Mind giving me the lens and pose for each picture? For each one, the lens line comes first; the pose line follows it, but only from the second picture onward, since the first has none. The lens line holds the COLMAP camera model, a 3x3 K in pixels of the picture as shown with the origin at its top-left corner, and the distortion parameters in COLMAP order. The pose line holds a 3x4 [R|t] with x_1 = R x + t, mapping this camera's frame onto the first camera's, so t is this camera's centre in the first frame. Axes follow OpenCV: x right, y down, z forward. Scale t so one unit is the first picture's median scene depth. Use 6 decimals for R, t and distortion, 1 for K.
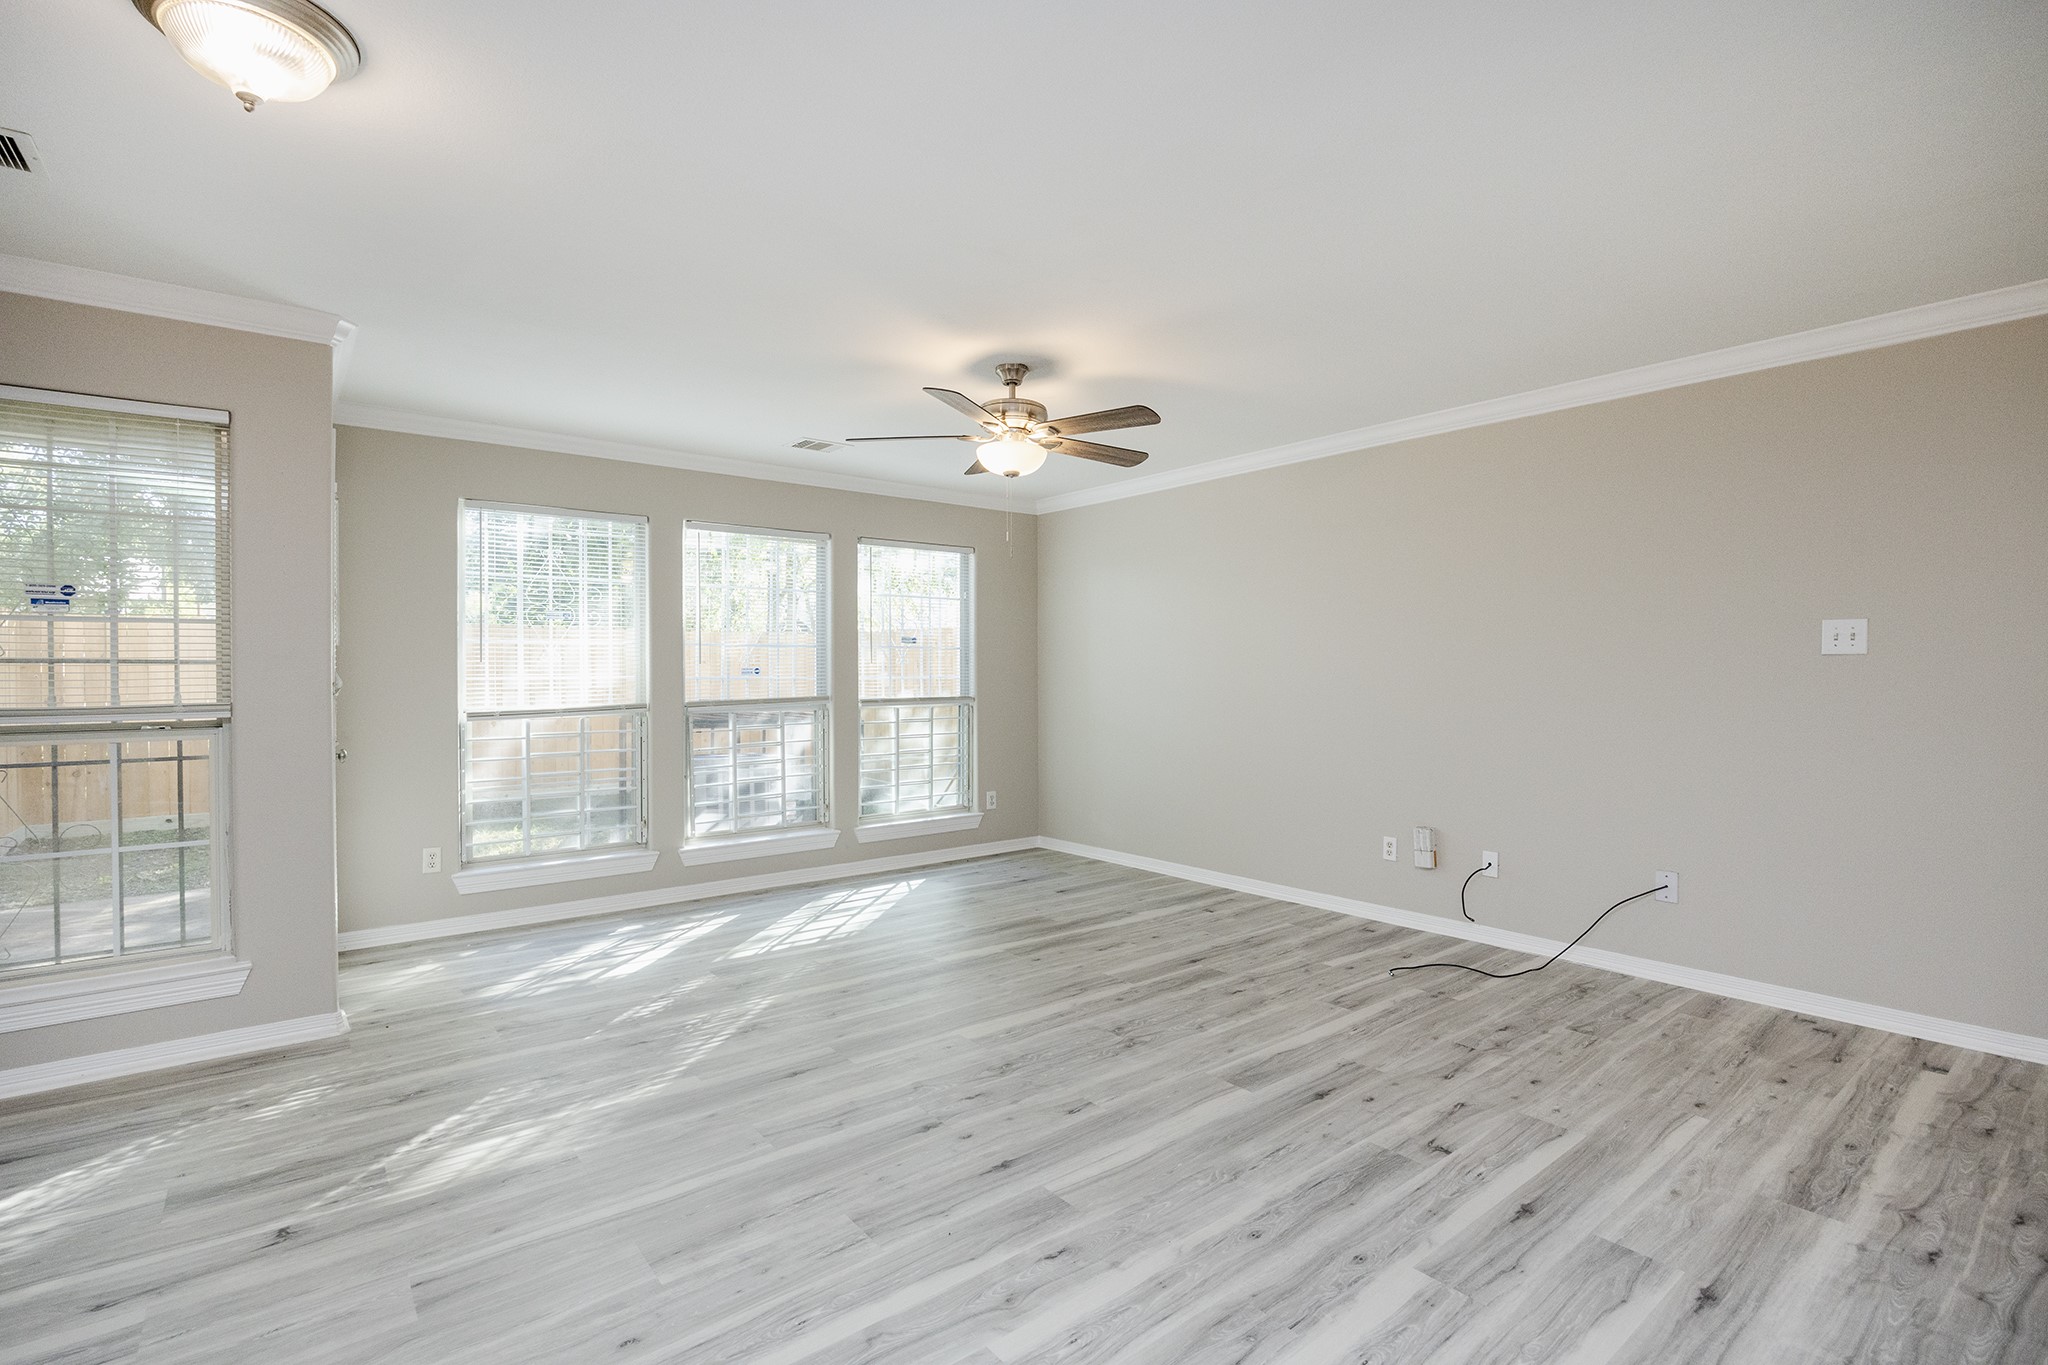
lens RADIAL K [[953.3, 0, 1037.1], [0, 953.3, 677.7], [0, 0, 1]] dist [-0.016513, 0.002072]
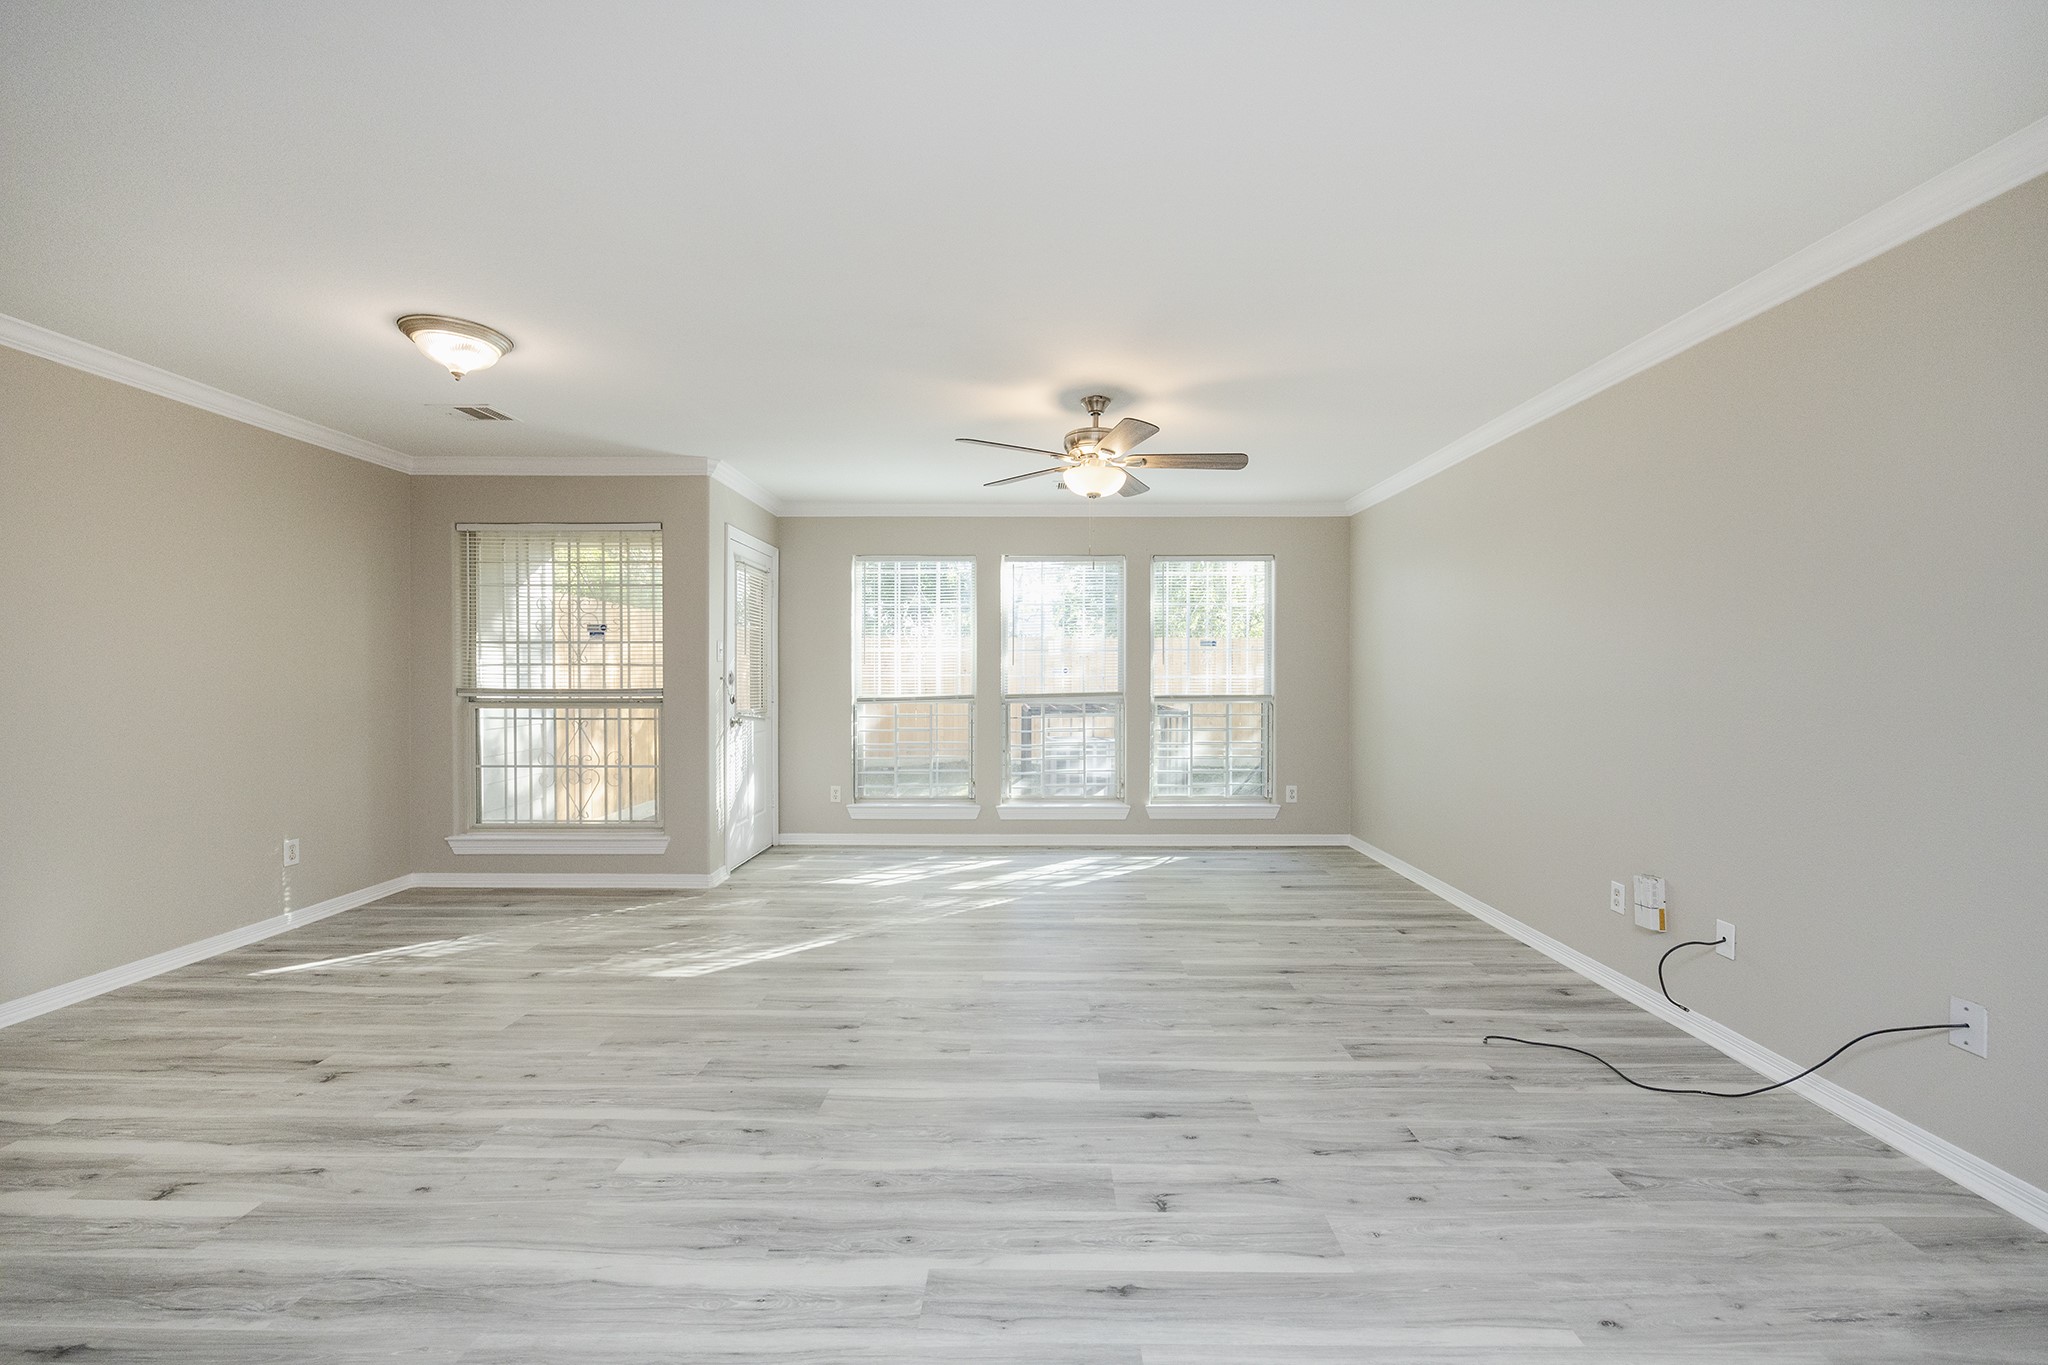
lens RADIAL K [[824.5, 0, 1034.6], [0, 824.5, 680.2], [0, 0, 1]] dist [-0.005839, 0.000970]
pose [[0.769827, 0.009148, -0.638187, 0.688912], [-0.005779, 0.999956, 0.007363, -0.004172], [0.638226, -0.001980, 0.769846, 0.268296]]
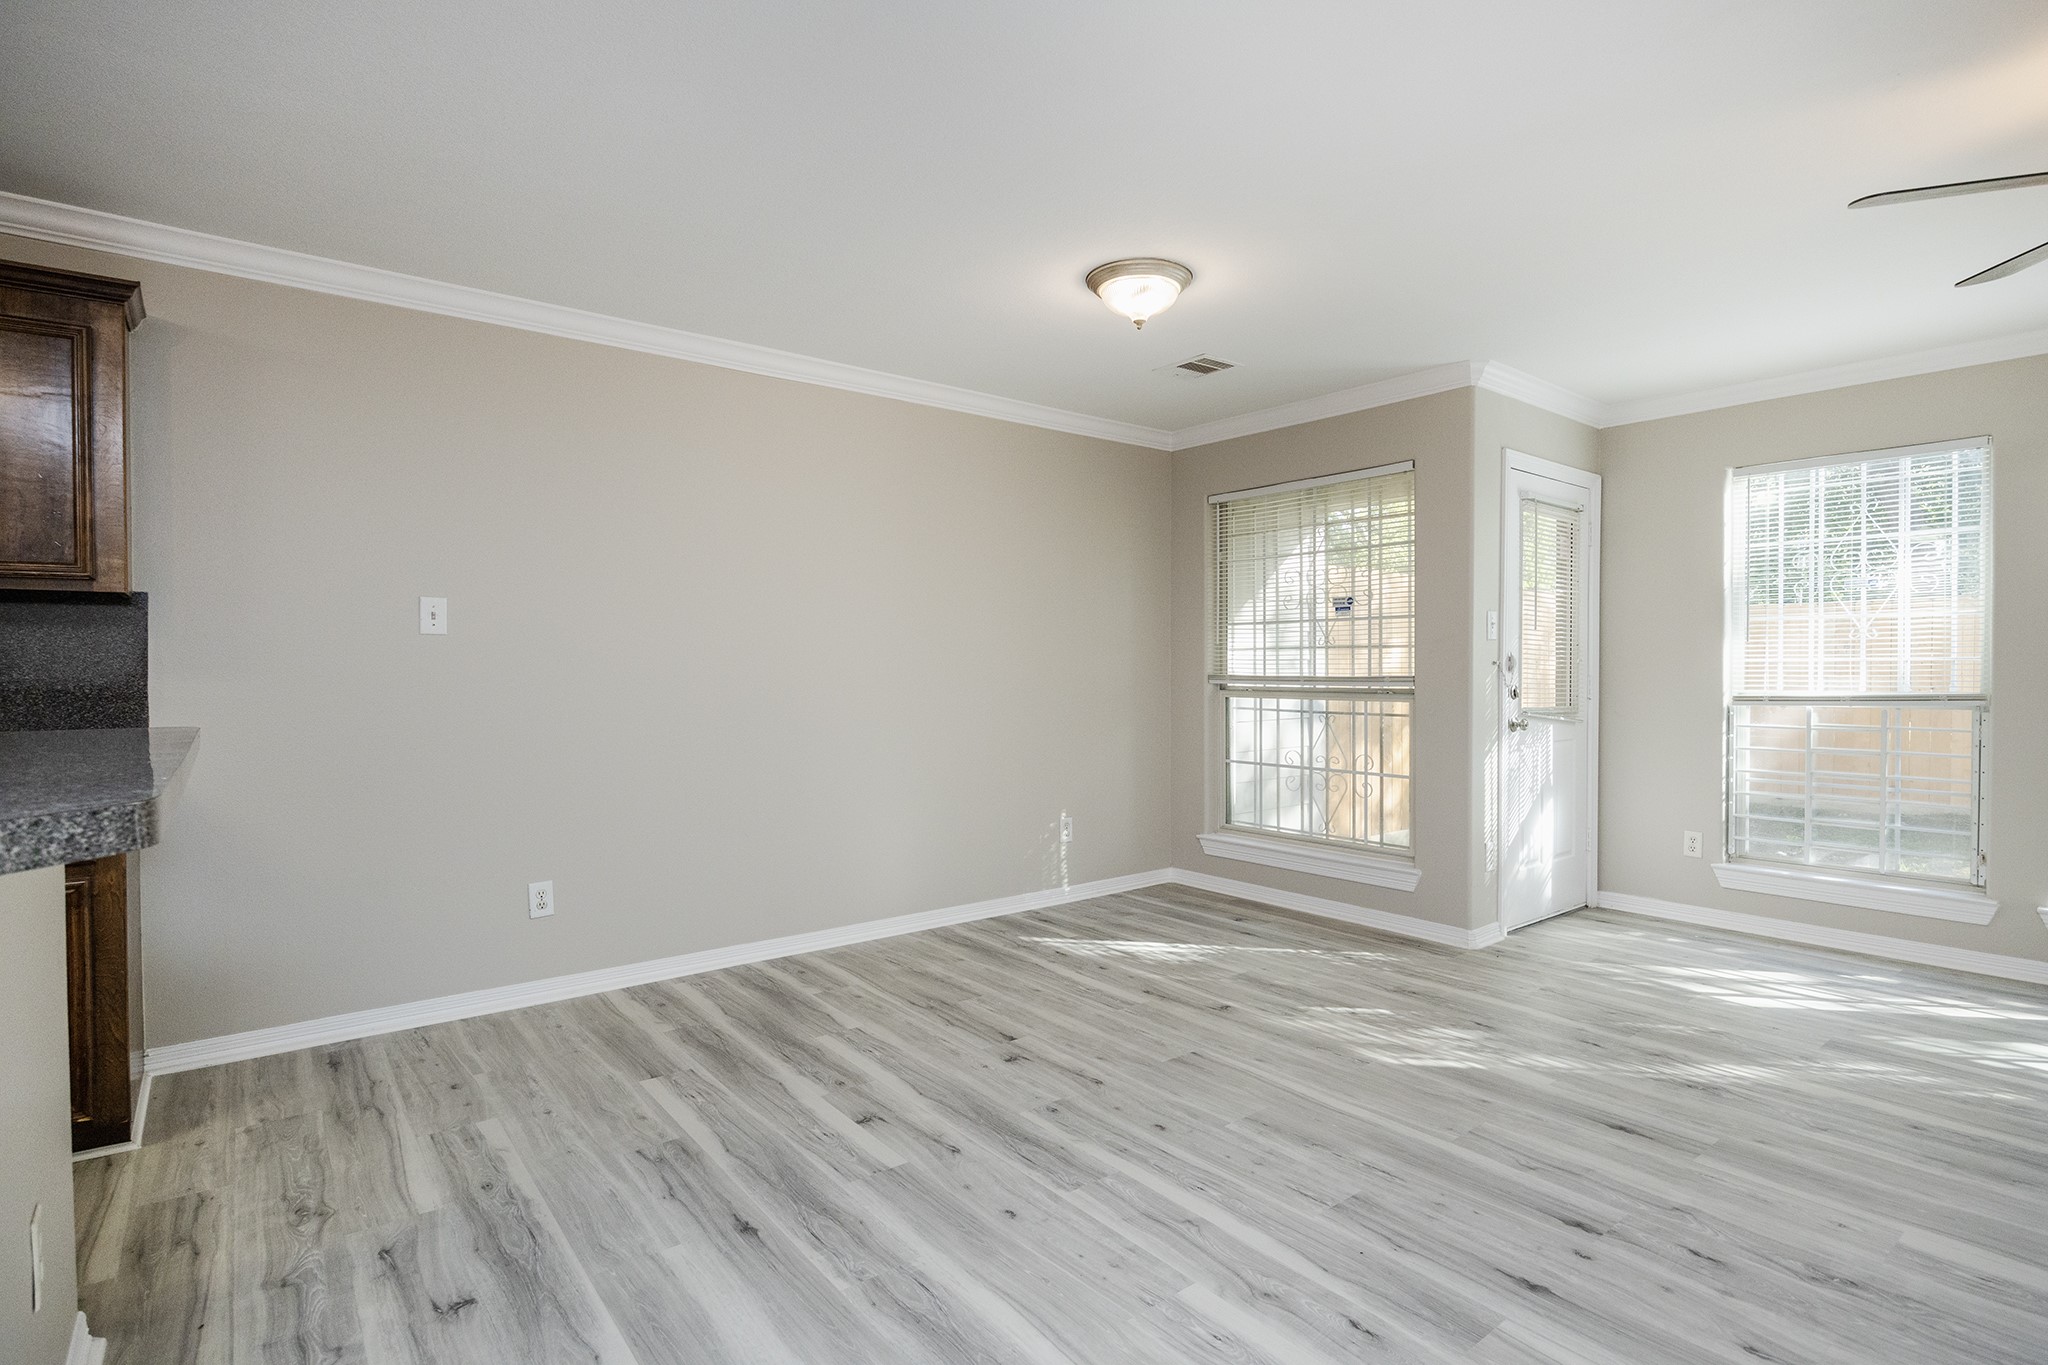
lens RADIAL K [[1012.9, 0, 1027.9], [0, 1012.9, 679.2], [0, 0, 1]] dist [-0.012068, -0.000121]
pose [[-0.015470, 0.016877, -0.999738, 0.625368], [-0.002844, 0.999853, 0.016923, 0.008400], [0.999876, 0.003105, -0.015420, 0.486565]]
